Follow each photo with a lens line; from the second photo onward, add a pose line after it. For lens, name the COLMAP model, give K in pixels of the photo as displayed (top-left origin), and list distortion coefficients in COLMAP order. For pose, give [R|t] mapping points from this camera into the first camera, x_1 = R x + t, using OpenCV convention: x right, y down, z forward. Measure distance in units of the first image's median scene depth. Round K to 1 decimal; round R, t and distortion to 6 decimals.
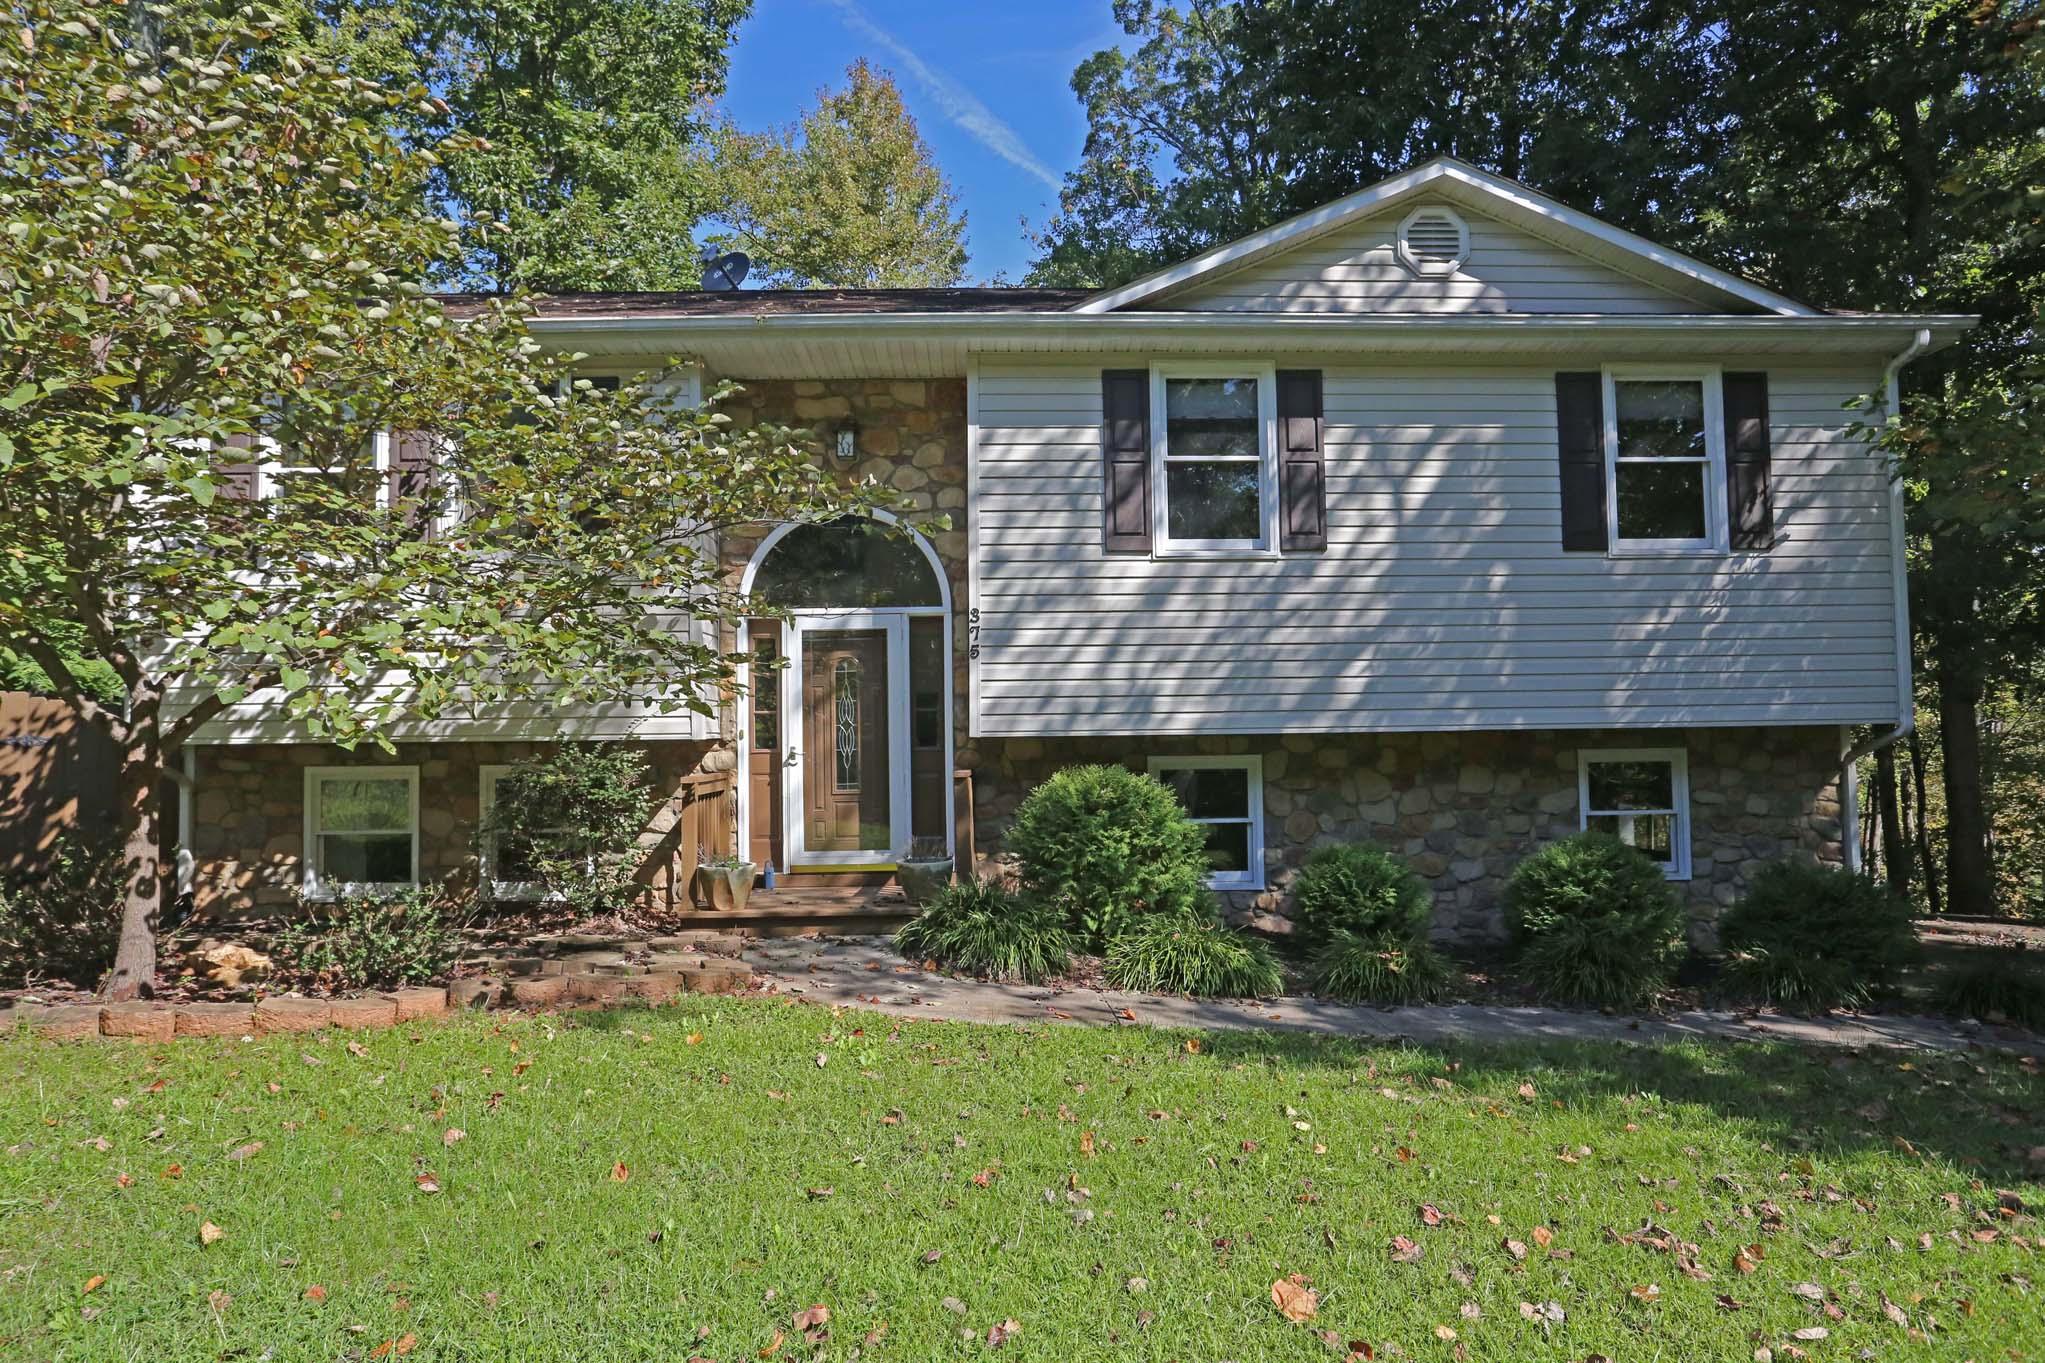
lens RADIAL K [[1219.6, 0, 1019.2], [0, 1219.6, 684.6], [0, 0, 1]] dist [-0.039792, 0.022008]
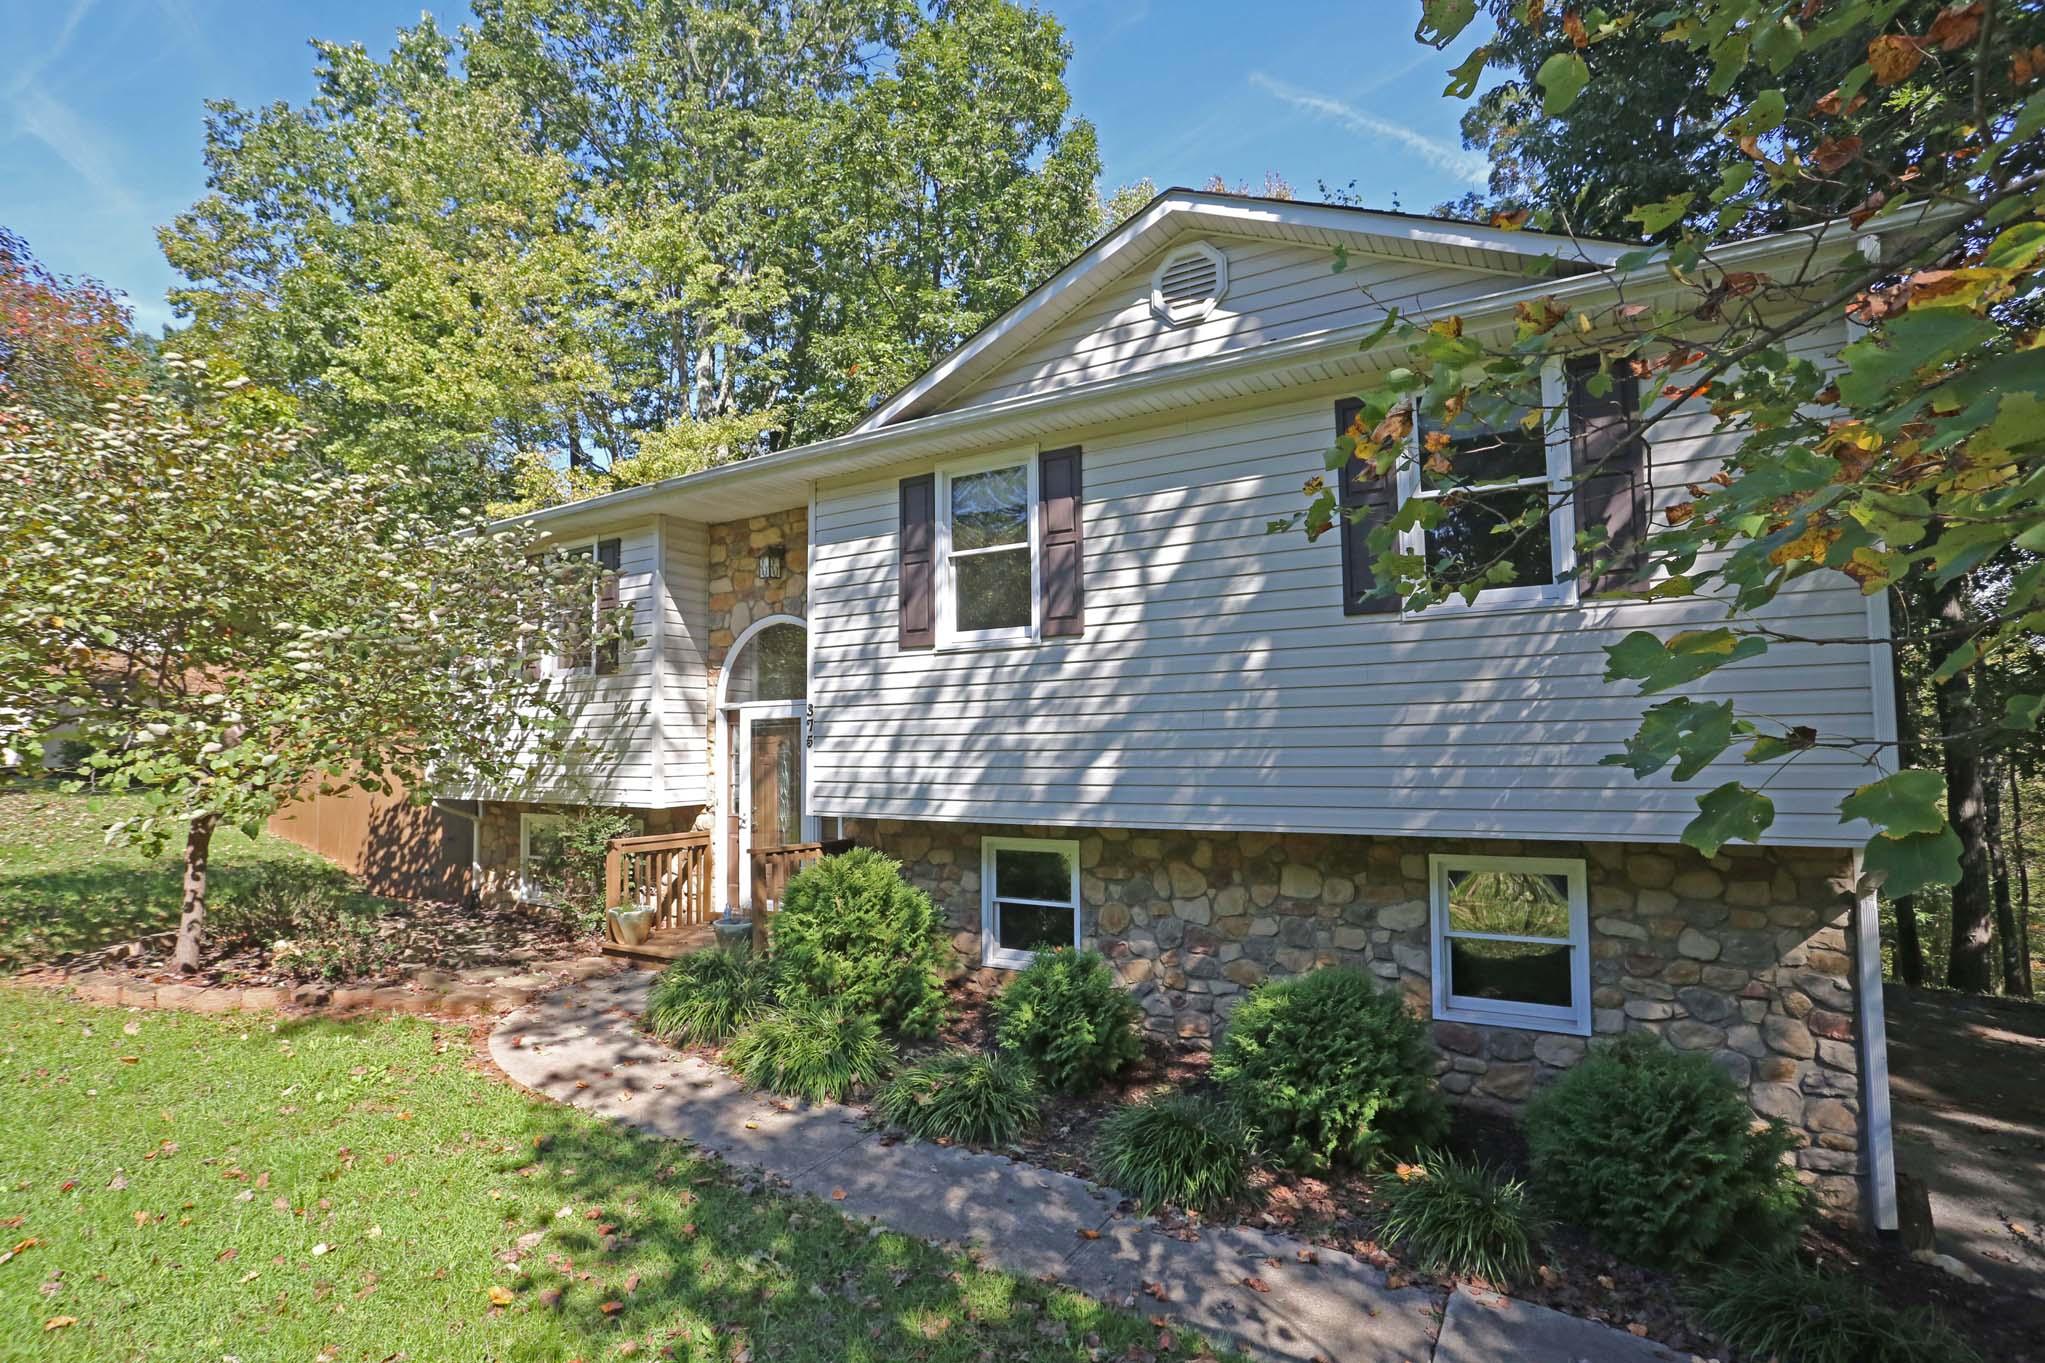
lens RADIAL K [[1002.3, 0, 1000.1], [0, 1002.3, 682.0], [0, 0, 1]] dist [-0.059694, 0.021895]
pose [[0.829159, -0.033463, -0.558011, 0.626535], [0.026924, 0.999439, -0.019927, -0.057970], [0.558365, 0.001498, 0.829594, 0.306873]]
